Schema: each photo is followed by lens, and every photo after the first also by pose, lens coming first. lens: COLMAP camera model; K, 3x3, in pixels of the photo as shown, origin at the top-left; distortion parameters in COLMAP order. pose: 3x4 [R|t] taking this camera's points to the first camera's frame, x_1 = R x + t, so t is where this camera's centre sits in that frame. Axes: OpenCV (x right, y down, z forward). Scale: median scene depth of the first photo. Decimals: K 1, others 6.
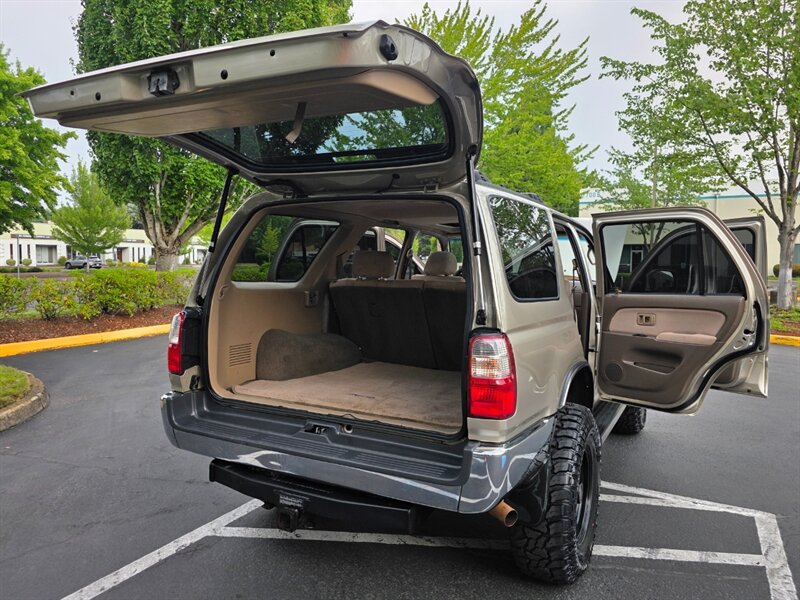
lens RADIAL K [[584.9, 0, 395.5], [0, 584.9, 300.1], [0, 0, 1]] dist [0.039205, -0.027060]
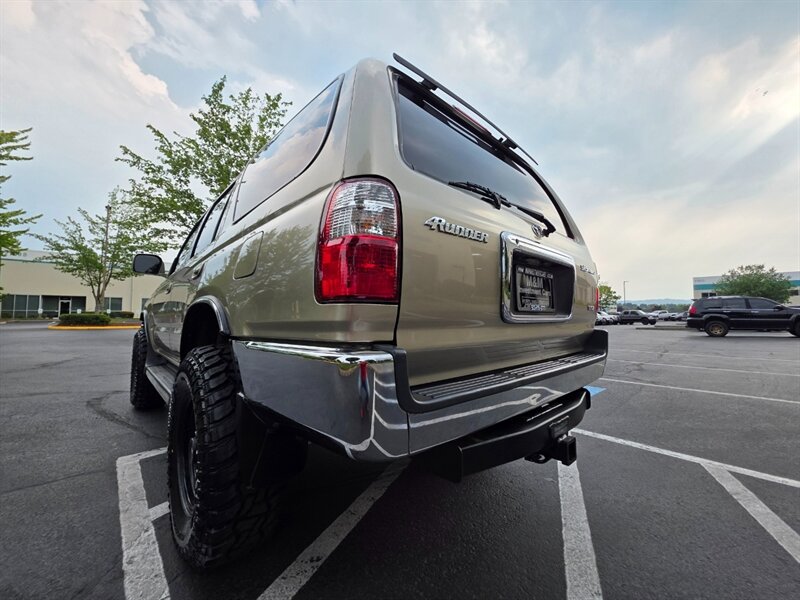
lens RADIAL K [[319.5, 0, 400.0], [0, 319.5, 300.0], [0, 0, 1]] dist [0.000570, 0.000421]
pose [[0.330495, 0.035314, 0.943147, -0.534462], [0.063147, 0.996233, -0.059430, 0.122747], [-0.941693, 0.079198, 0.327020, 0.789901]]
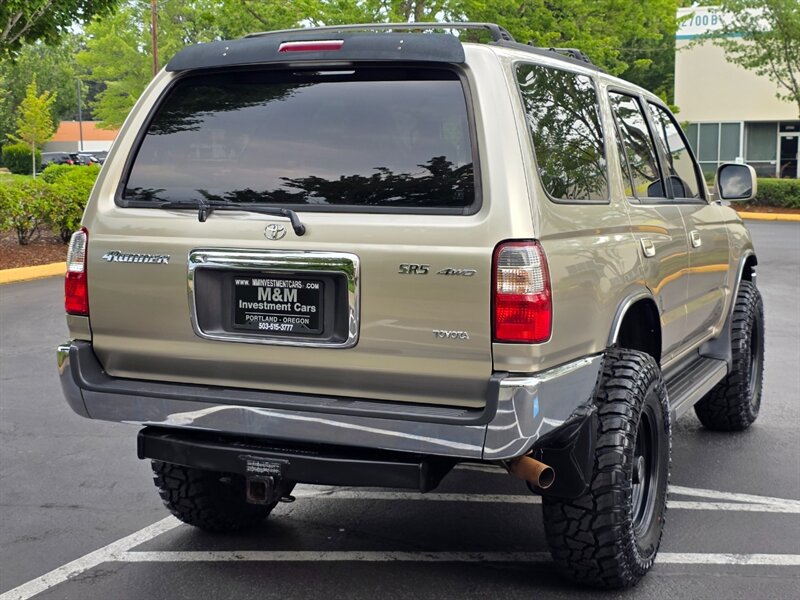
lens RADIAL K [[1222.5, 0, 396.0], [0, 1222.5, 299.4], [0, 0, 1]] dist [0.096066, -0.159345]
pose [[0.996933, -0.019108, 0.075894, -0.091466], [0.015558, 0.998769, 0.047097, 0.037917], [-0.076701, -0.045772, 0.996003, -0.447525]]
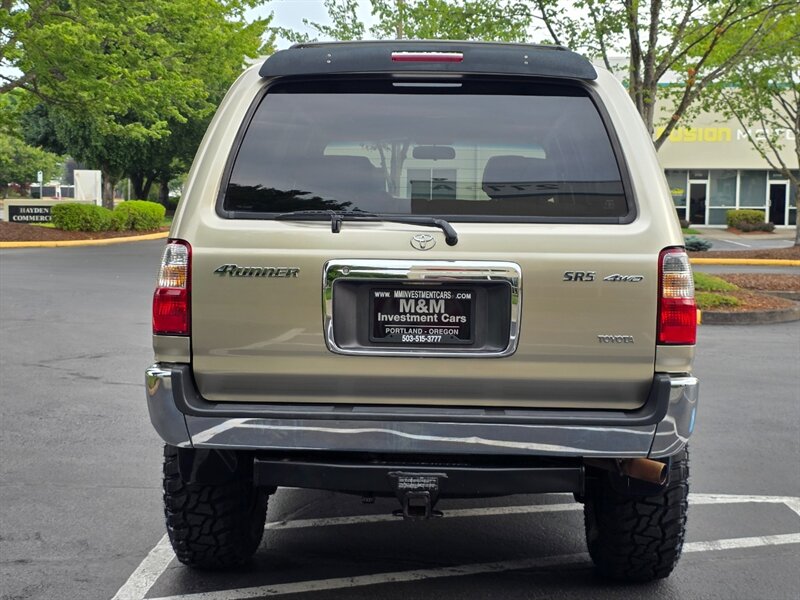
lens RADIAL K [[1222.5, 0, 396.0], [0, 1222.5, 299.4], [0, 0, 1]] dist [0.096066, -0.159345]
pose [[0.901056, -0.033707, 0.432391, -0.650812], [0.027401, 0.999408, 0.020808, 0.056460], [-0.432837, -0.006901, 0.901446, -0.295009]]
